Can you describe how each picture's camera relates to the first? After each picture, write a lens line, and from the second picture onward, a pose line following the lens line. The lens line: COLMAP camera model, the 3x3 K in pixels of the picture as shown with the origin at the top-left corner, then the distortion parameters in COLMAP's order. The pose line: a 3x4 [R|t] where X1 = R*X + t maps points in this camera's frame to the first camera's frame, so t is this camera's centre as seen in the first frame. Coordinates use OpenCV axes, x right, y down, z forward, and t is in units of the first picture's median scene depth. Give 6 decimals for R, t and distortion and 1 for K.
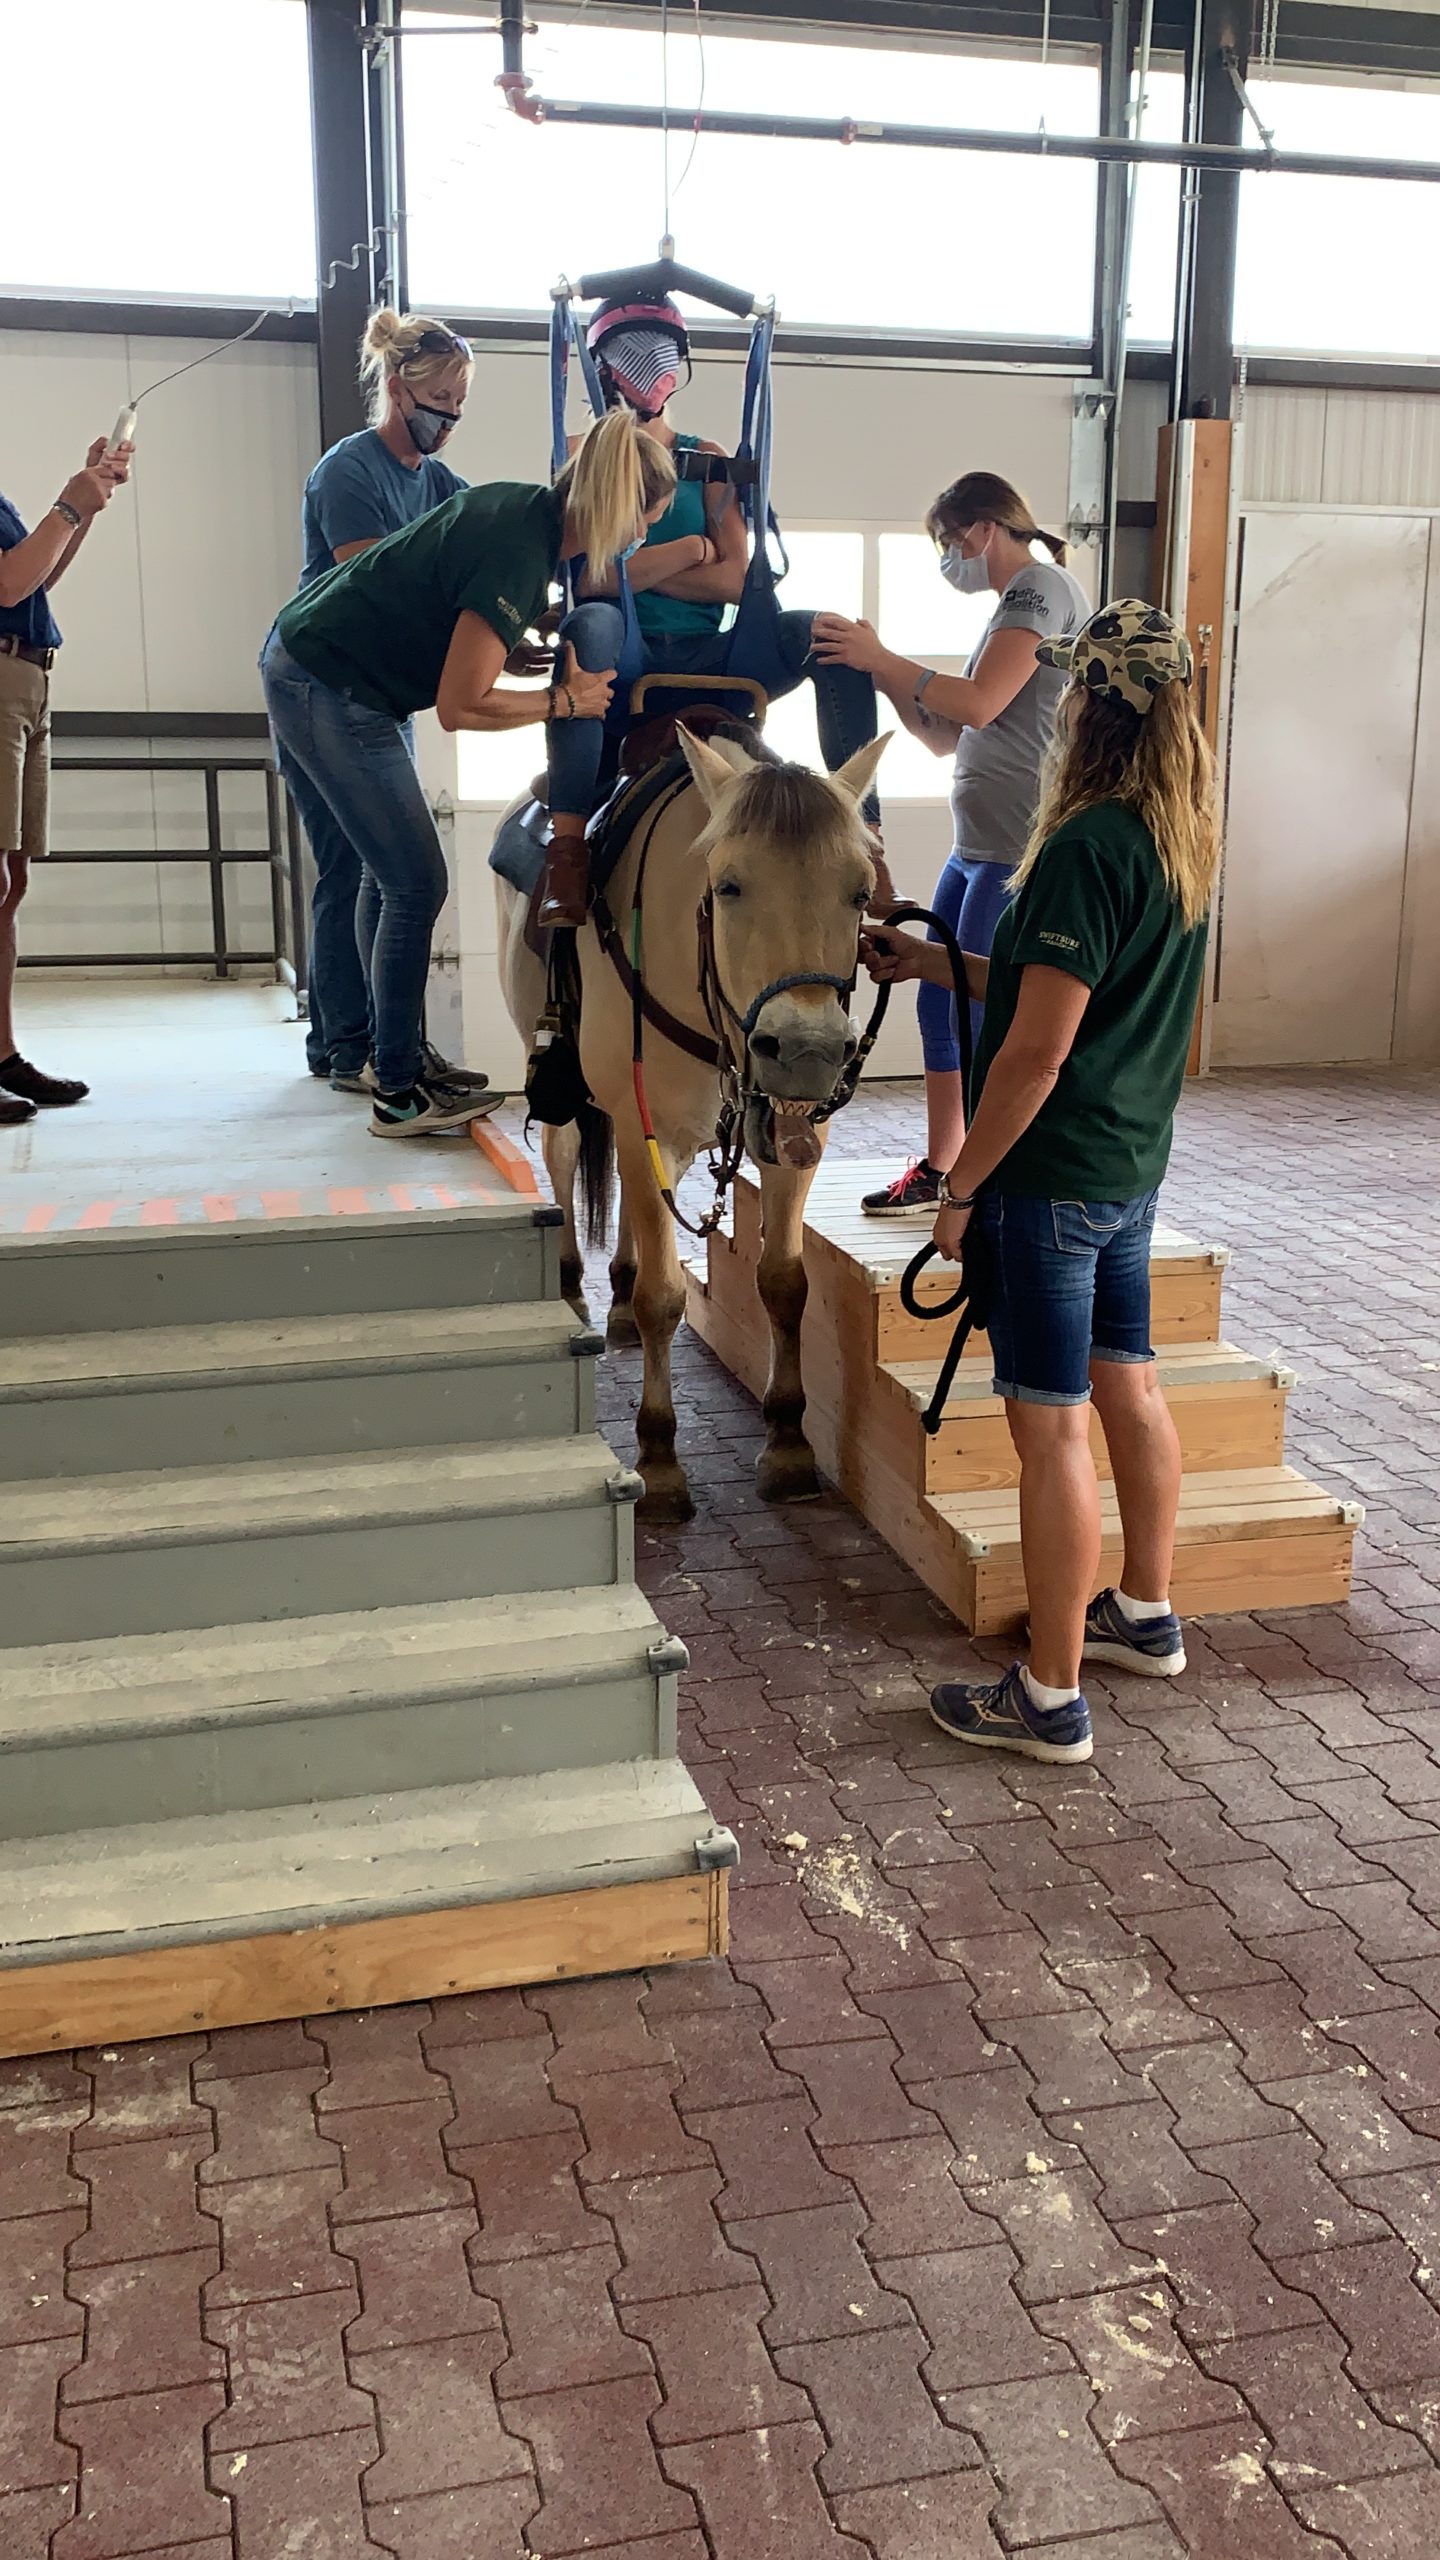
lens RADIAL K [[2282.2, 0, 720.0], [0, 2282.2, 1280.0], [0, 0, 1]] dist [-0.004565, -0.010307]
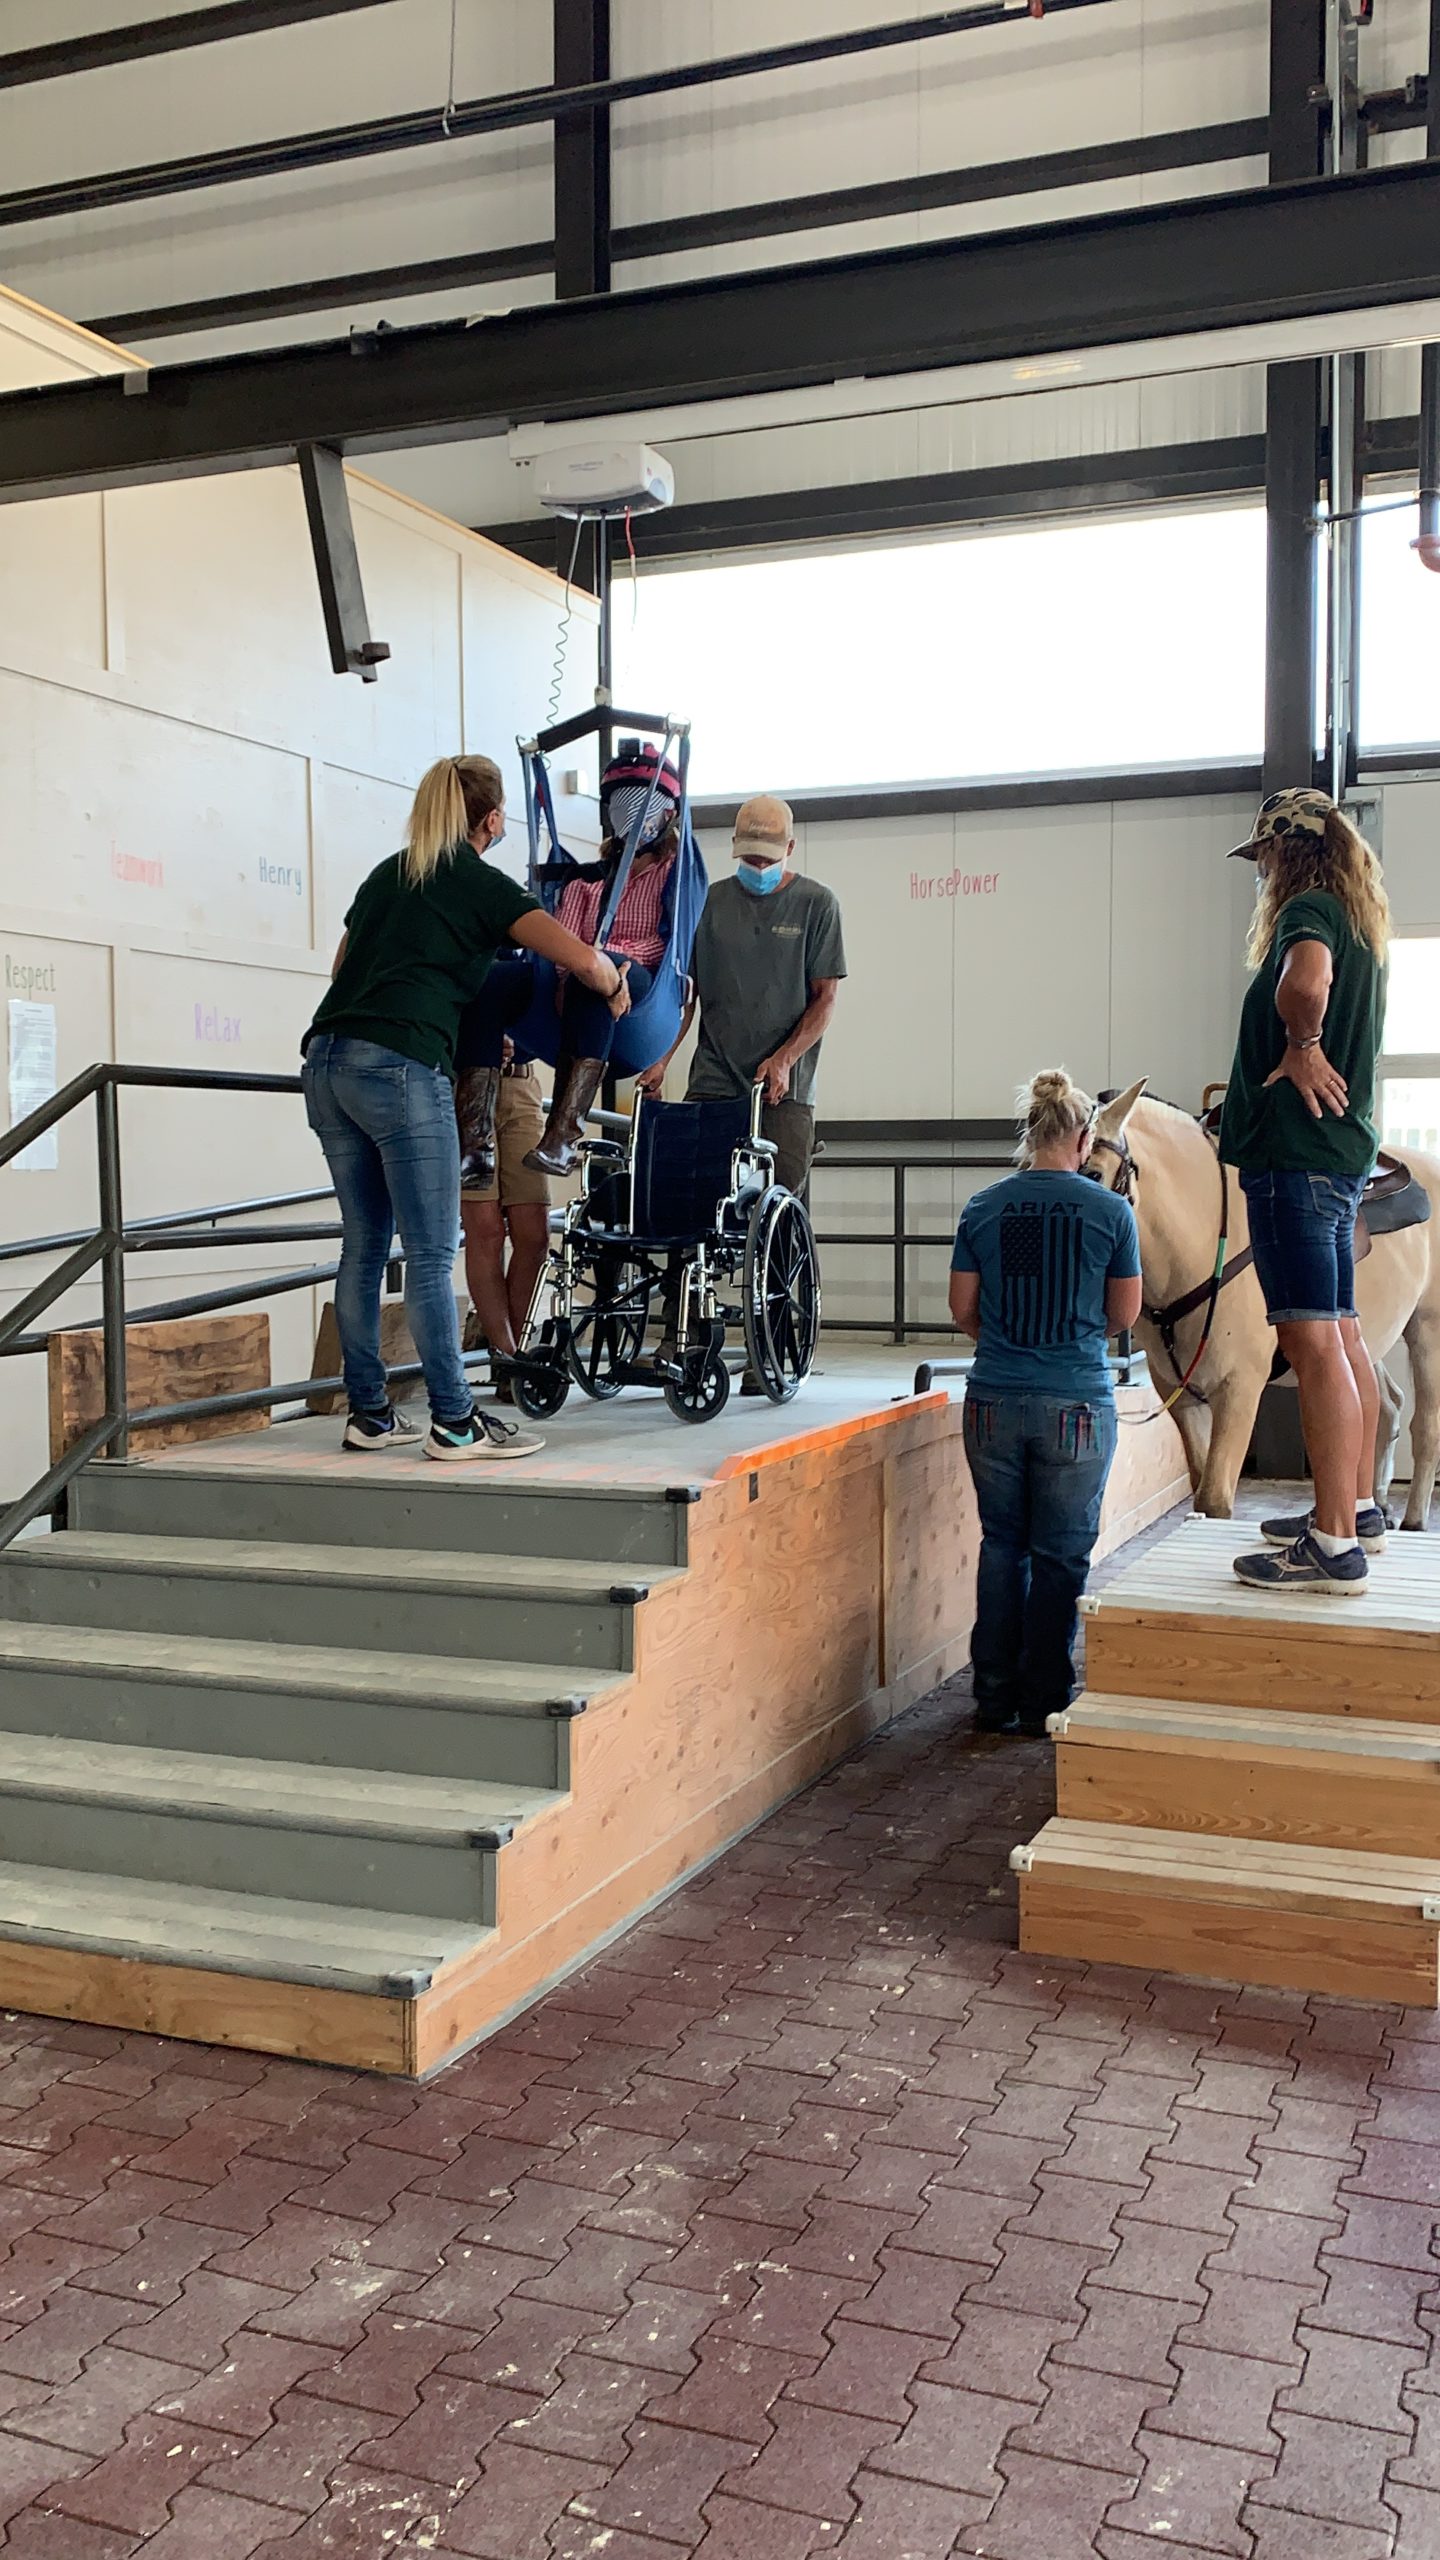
lens RADIAL K [[2282.2, 0, 720.0], [0, 2282.2, 1280.0], [0, 0, 1]] dist [-0.004565, -0.010307]
pose [[0.794607, 0.028898, -0.606437, 0.843547], [-0.140691, 0.980441, -0.137625, 0.027903], [0.590599, 0.194678, 0.783131, 0.074484]]
